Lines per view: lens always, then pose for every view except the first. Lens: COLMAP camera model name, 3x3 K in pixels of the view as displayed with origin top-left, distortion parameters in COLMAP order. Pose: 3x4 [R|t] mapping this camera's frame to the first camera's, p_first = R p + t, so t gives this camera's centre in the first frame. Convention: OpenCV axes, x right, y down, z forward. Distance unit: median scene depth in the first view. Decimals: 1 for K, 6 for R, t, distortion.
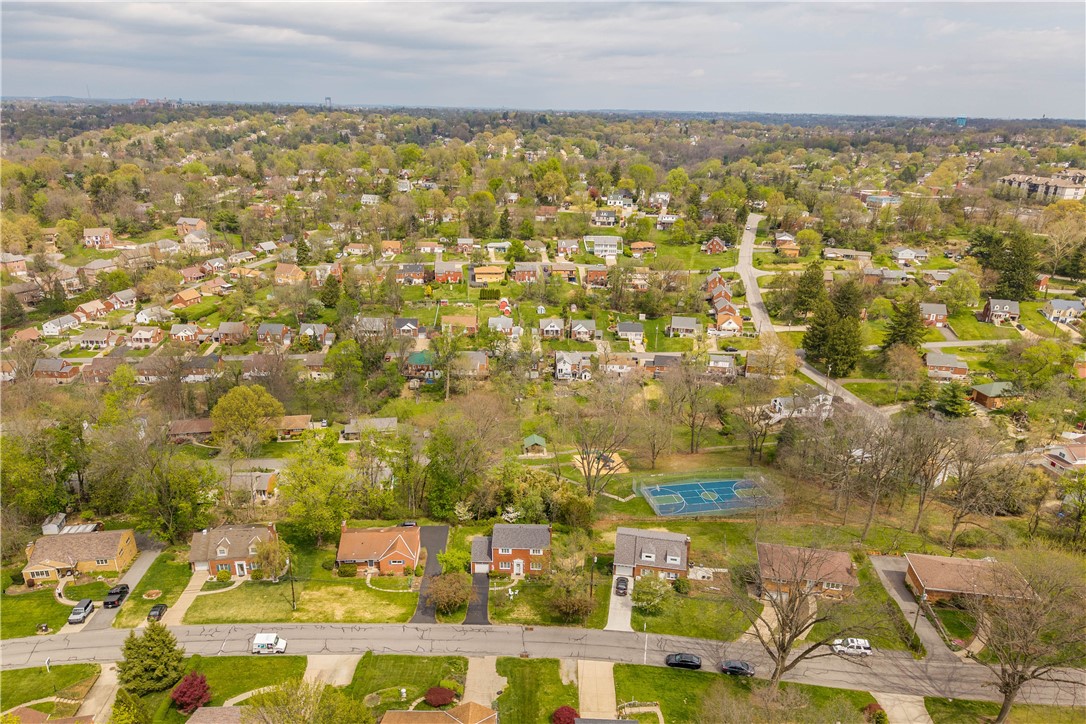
lens RADIAL K [[729.0, 0, 544.4], [0, 729.0, 405.8], [0, 0, 1]] dist [0.033194, -0.043507]
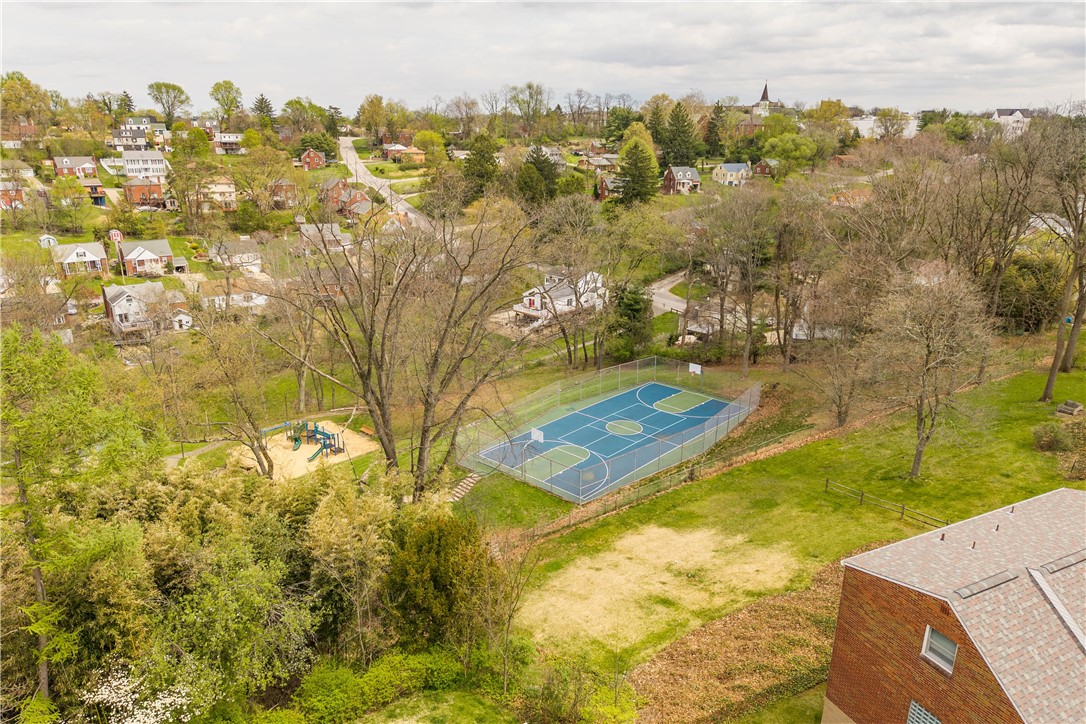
lens RADIAL K [[729.0, 0, 543.4], [0, 729.0, 359.3], [0, 0, 1]] dist [0.033194, -0.043507]
pose [[0.813452, -0.188114, 0.550372, -0.021758], [0.231066, 0.972897, -0.008987, 0.042578], [-0.533764, 0.134483, 0.834871, 0.371123]]
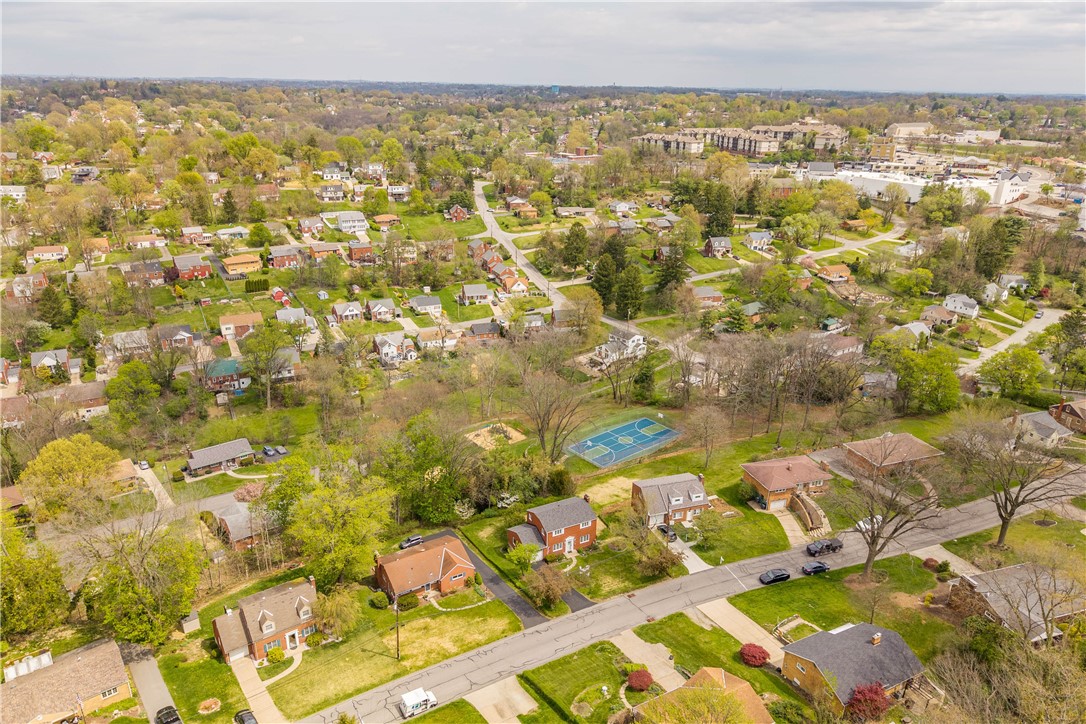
lens RADIAL K [[729.0, 0, 549.4], [0, 729.0, 373.0], [0, 0, 1]] dist [0.033194, -0.043507]
pose [[0.877822, -0.178909, 0.444321, -0.186583], [0.179266, 0.982920, 0.041614, -0.022411], [-0.444177, 0.043122, 0.894901, 0.045424]]
